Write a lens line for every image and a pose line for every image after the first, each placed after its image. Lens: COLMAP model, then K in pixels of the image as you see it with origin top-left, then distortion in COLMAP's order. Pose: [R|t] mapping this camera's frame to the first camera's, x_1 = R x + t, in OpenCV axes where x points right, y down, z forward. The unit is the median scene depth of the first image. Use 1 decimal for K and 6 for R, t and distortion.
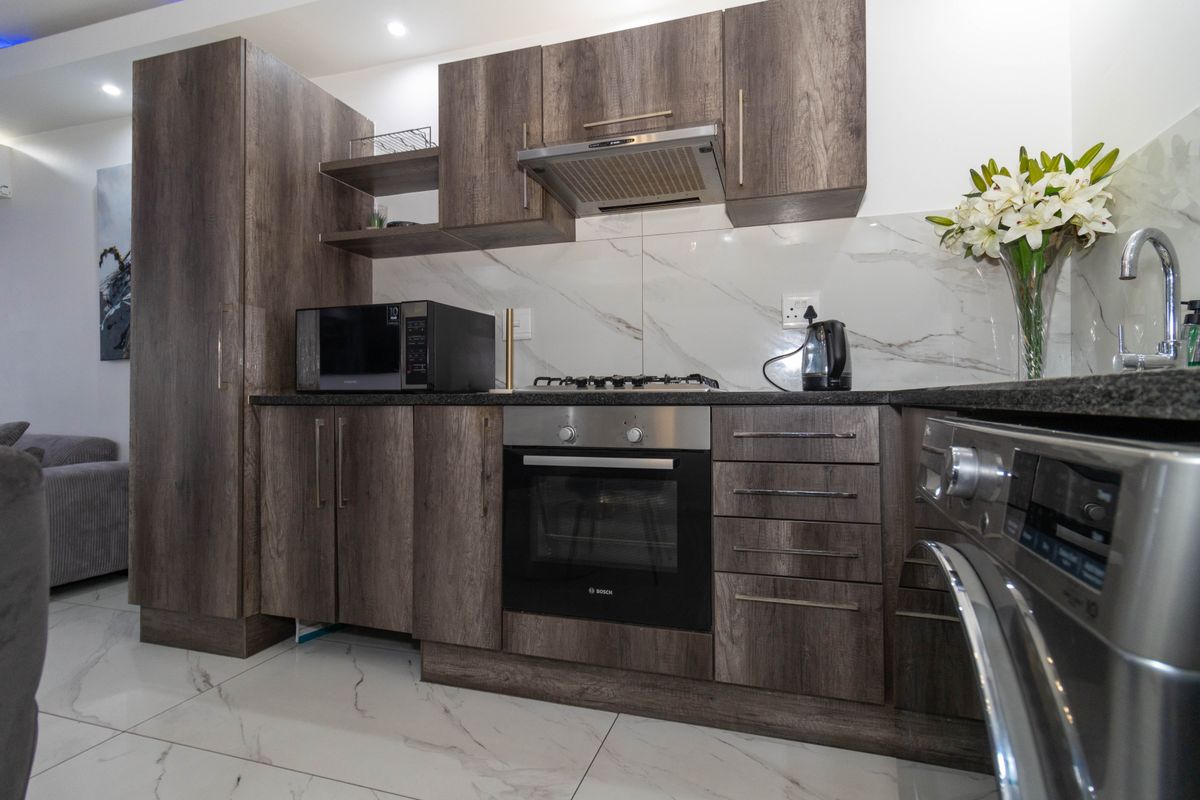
lens RADIAL K [[509.2, 0, 666.8], [0, 509.2, 388.5], [0, 0, 1]] dist [0.000996, 0.000159]
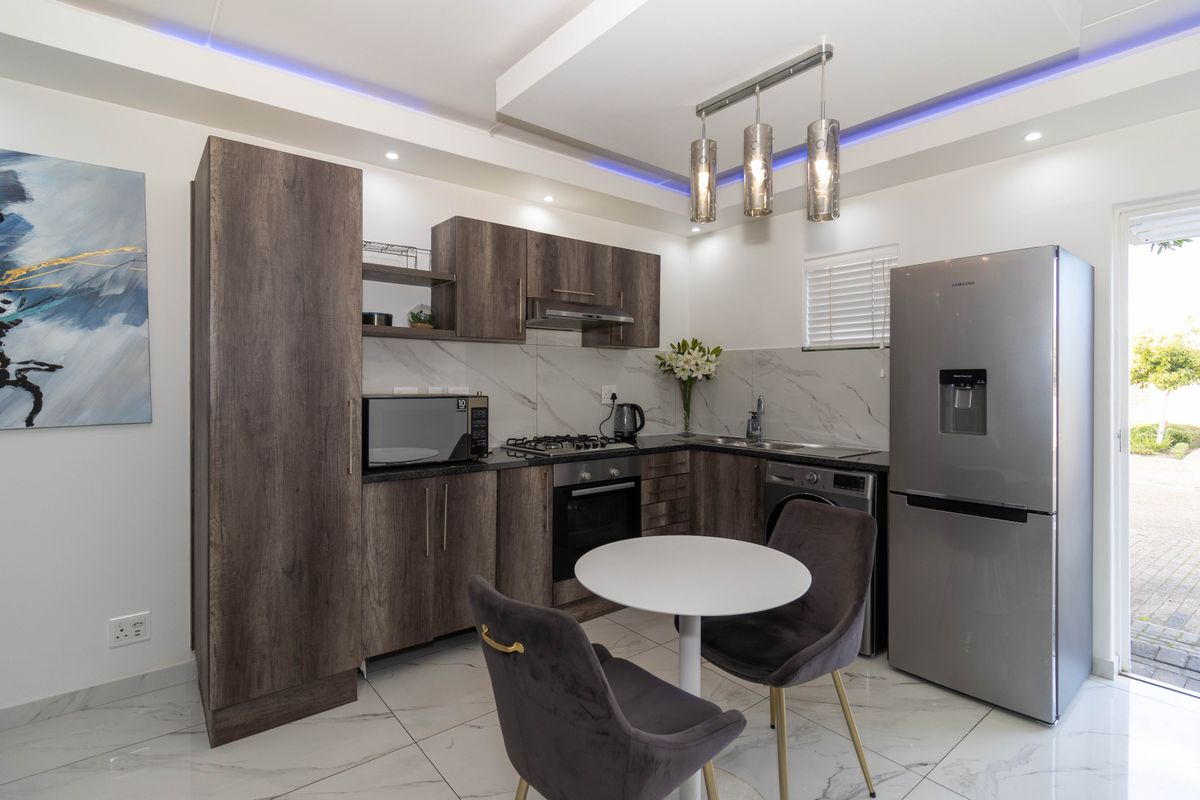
lens RADIAL K [[554.1, 0, 516.5], [0, 554.1, 376.0], [0, 0, 1]] dist [0.000105, 0.000091]
pose [[0.656405, 0.007267, 0.754374, -1.688431], [-0.018194, 0.999815, 0.006200, -0.253507], [-0.754190, -0.017795, 0.656415, -0.113142]]
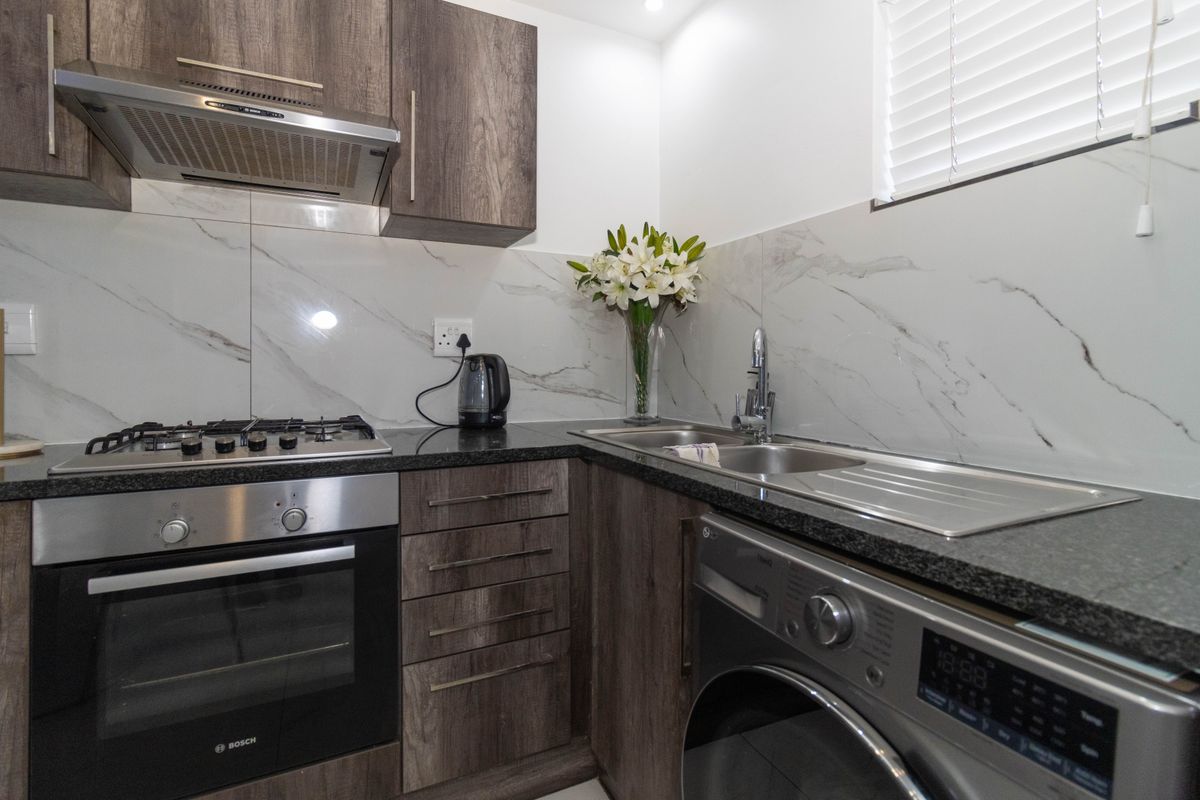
lens RADIAL K [[519.1, 0, 552.1], [0, 519.1, 362.5], [0, 0, 1]] dist [-0.001384, -0.000101]
pose [[0.785079, 0.005959, 0.619367, -0.204909], [-0.016282, 0.999807, 0.011020, -0.132249], [-0.619181, -0.018736, 0.785025, 0.145112]]
